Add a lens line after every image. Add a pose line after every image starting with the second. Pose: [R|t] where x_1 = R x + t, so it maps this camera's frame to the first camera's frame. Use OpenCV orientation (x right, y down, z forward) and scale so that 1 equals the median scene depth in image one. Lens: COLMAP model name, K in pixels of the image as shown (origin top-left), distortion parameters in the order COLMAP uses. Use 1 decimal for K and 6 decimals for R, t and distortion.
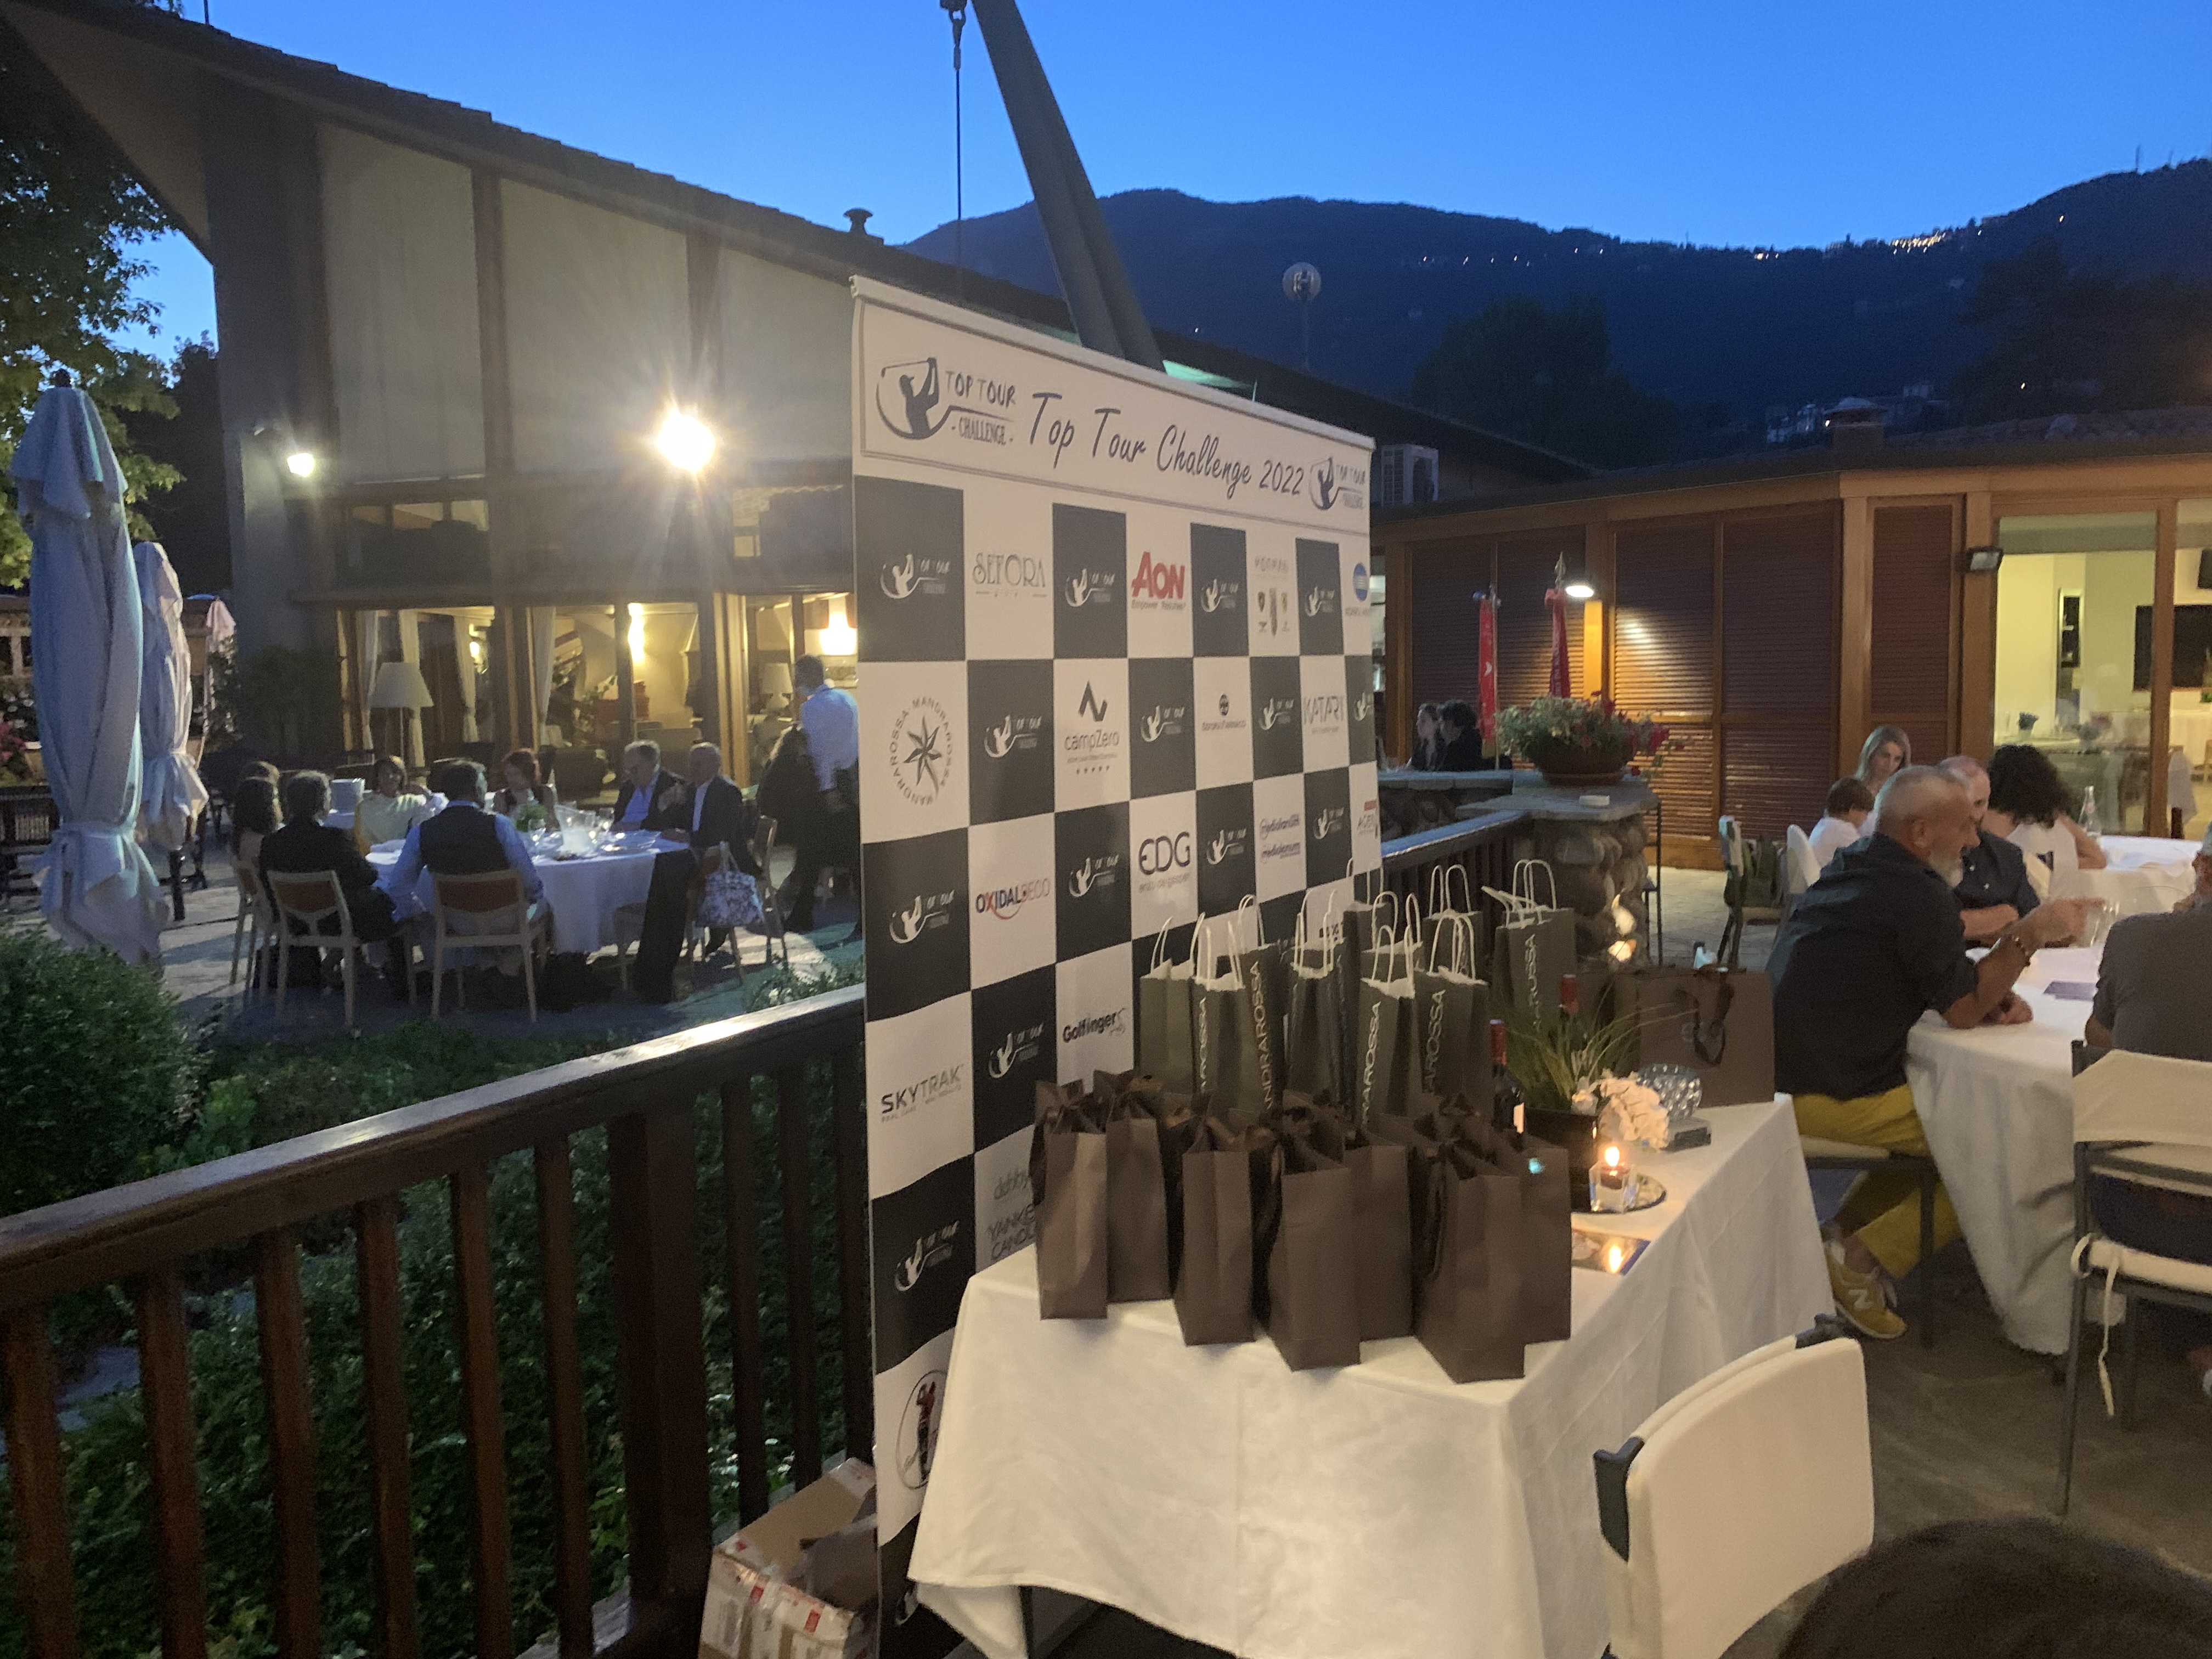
lens RADIAL K [[1669.5, 0, 1105.4], [0, 1669.5, 821.7], [0, 0, 1]] dist [0.020323, -0.005260]
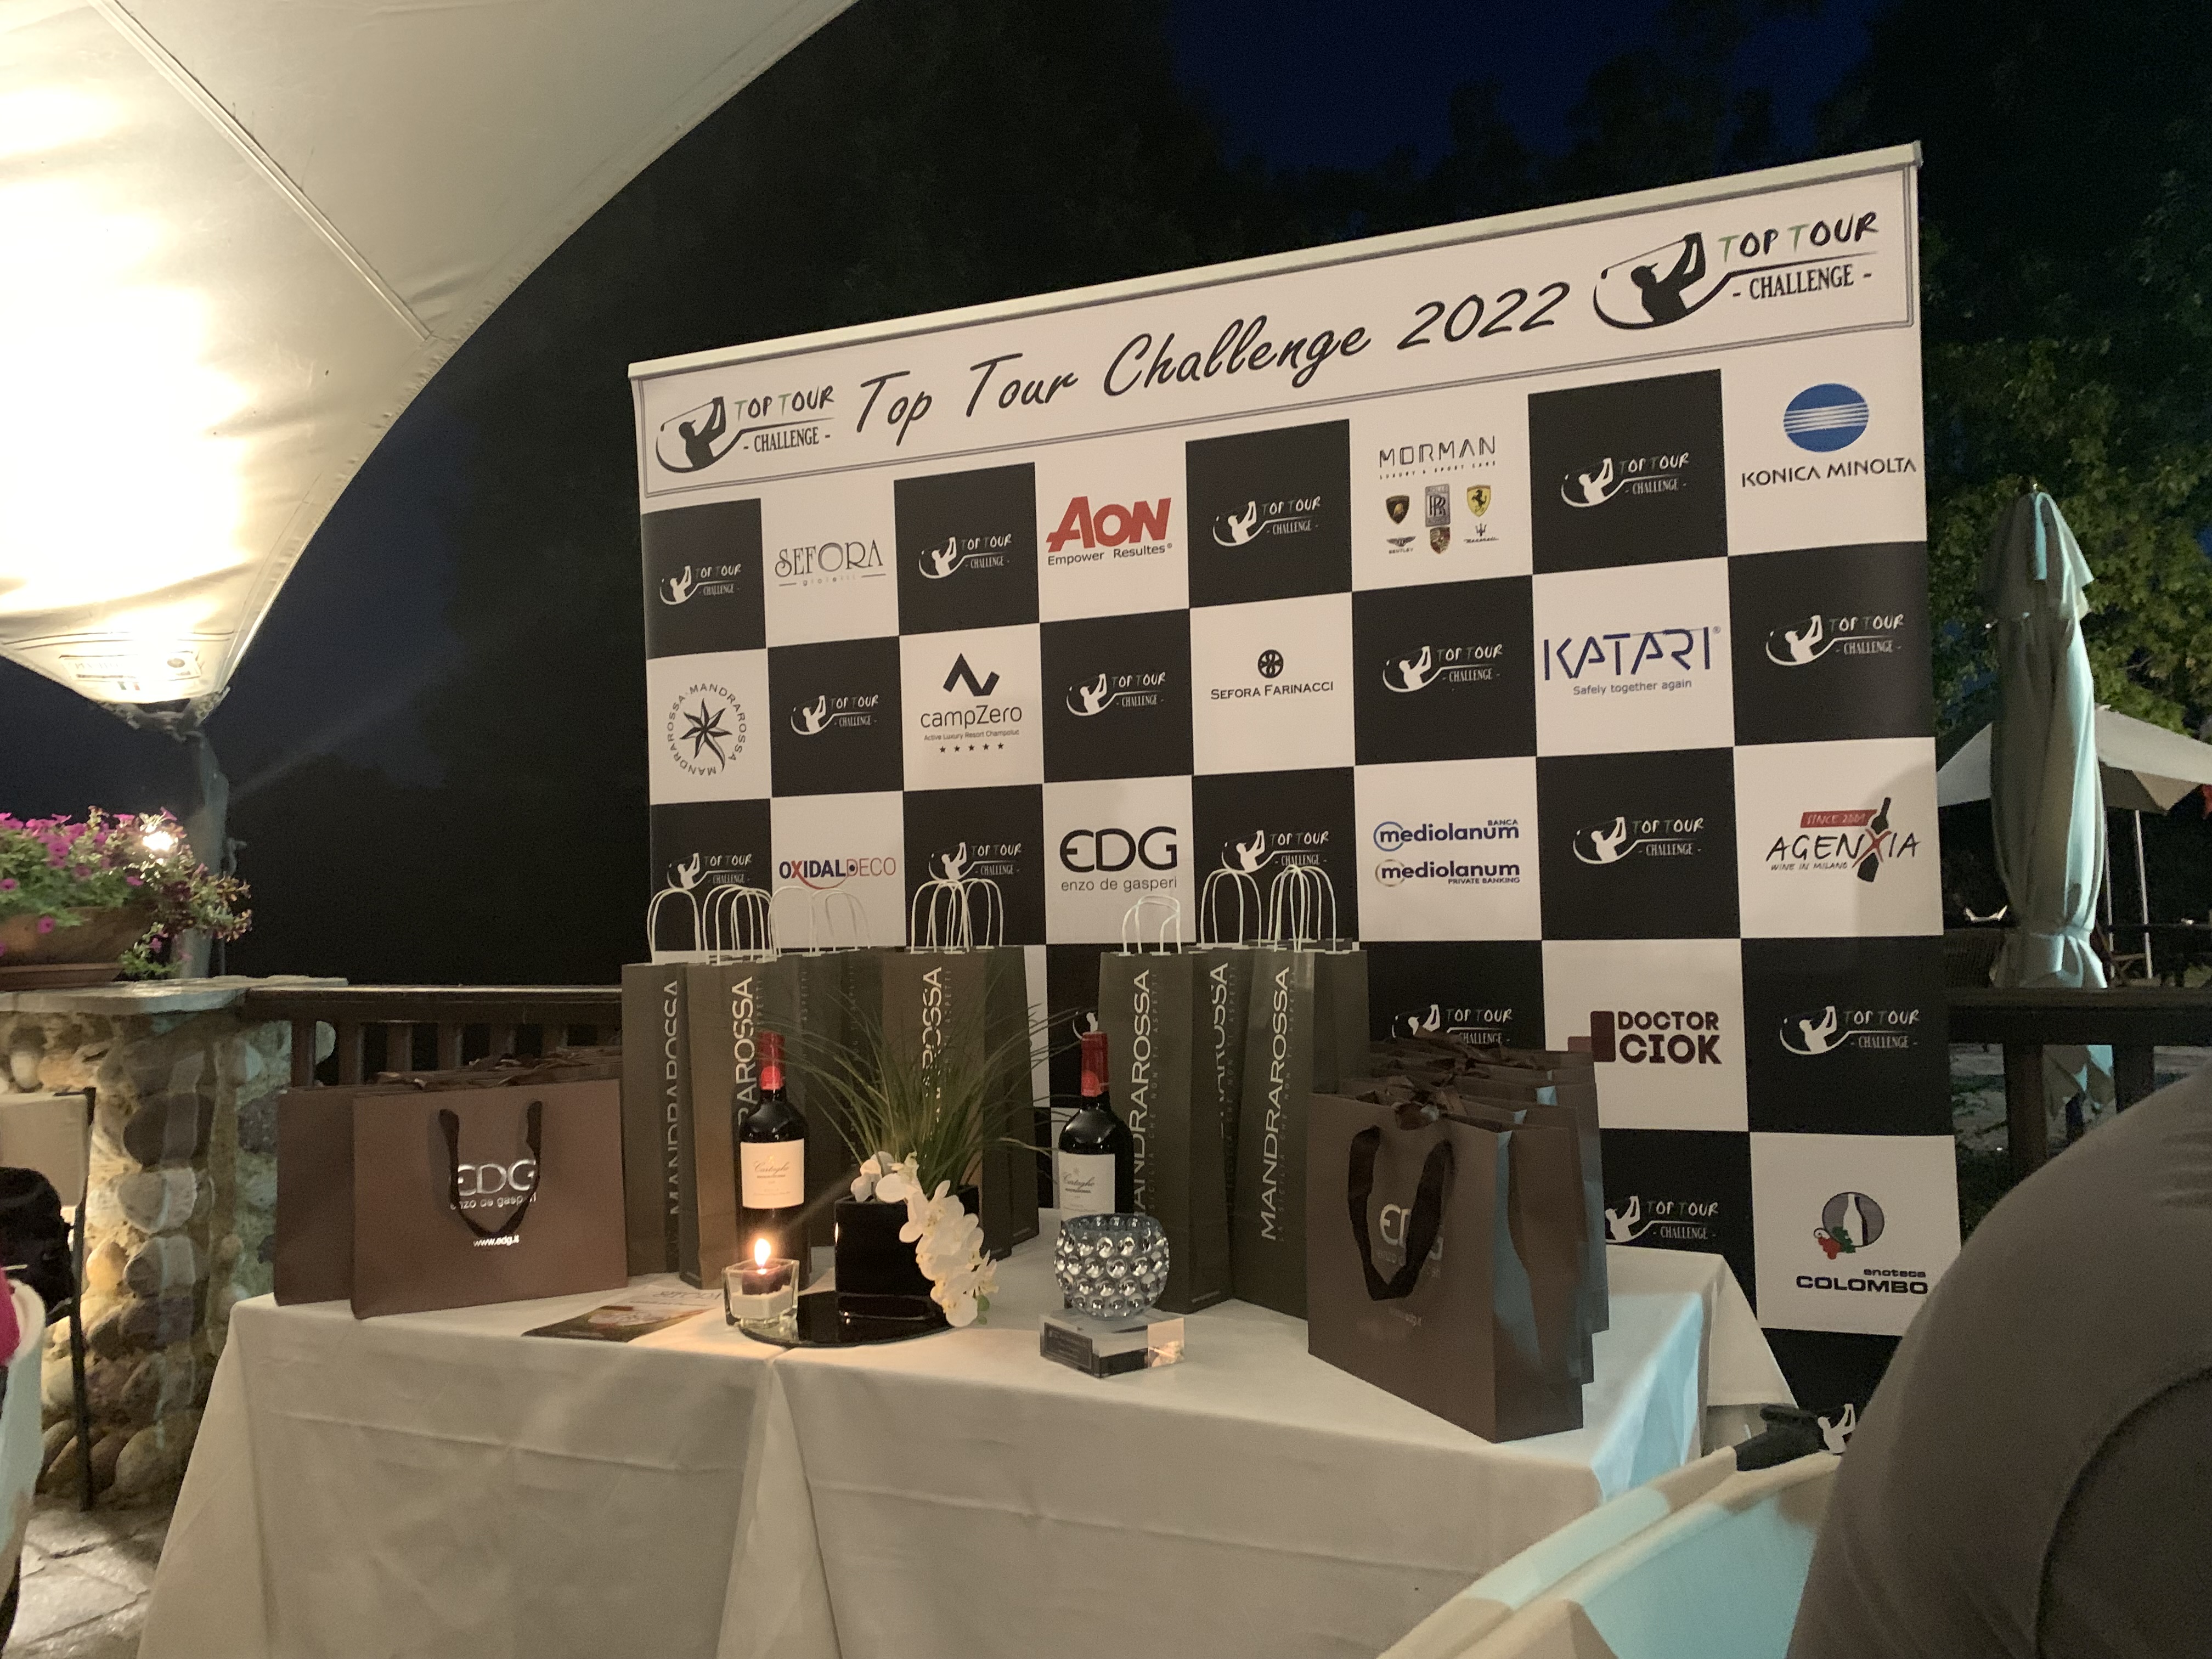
lens RADIAL K [[1669.5, 0, 1104.6], [0, 1669.5, 838.5], [0, 0, 1]] dist [0.020323, -0.005260]
pose [[0.124865, -0.014535, -0.992067, 0.914896], [-0.069031, 0.997342, -0.023300, 0.035361], [0.989769, 0.071393, 0.123530, 0.953751]]
